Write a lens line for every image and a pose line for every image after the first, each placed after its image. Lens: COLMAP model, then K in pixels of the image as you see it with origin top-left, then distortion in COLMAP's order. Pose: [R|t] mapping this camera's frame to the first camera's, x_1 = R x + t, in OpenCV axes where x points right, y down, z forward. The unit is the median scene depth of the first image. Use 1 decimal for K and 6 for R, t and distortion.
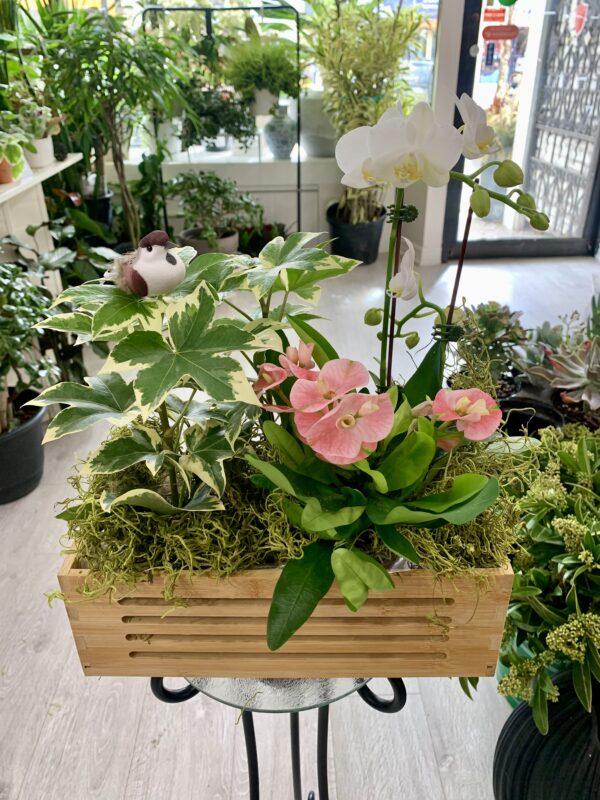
lens RADIAL K [[606.5, 0, 306.9], [0, 606.5, 401.3], [0, 0, 1]] dist [-0.002970, -0.004514]
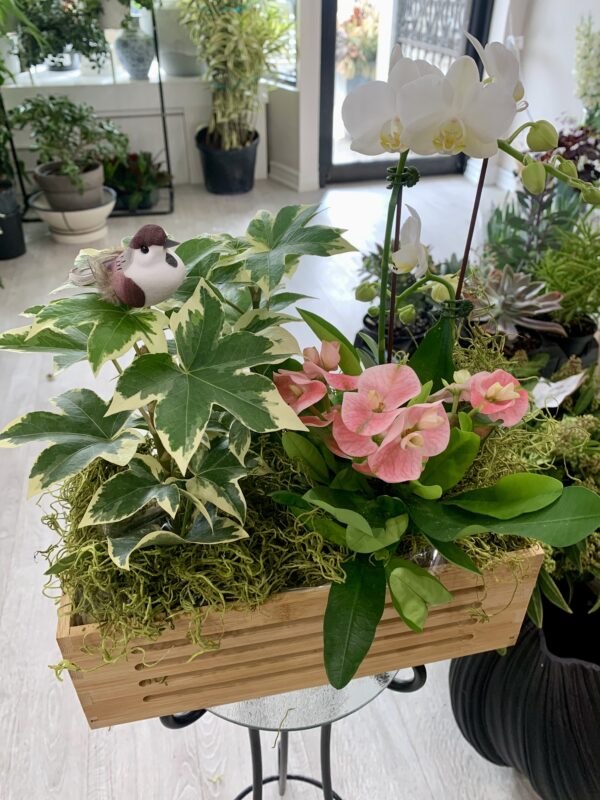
lens RADIAL K [[606.5, 0, 305.7], [0, 606.5, 398.9], [0, 0, 1]] dist [-0.002970, -0.004514]
pose [[0.976251, -0.111632, 0.185668, -0.084678], [0.090030, 0.988563, 0.120987, -0.051414], [-0.197051, -0.101398, 0.975136, 0.061554]]
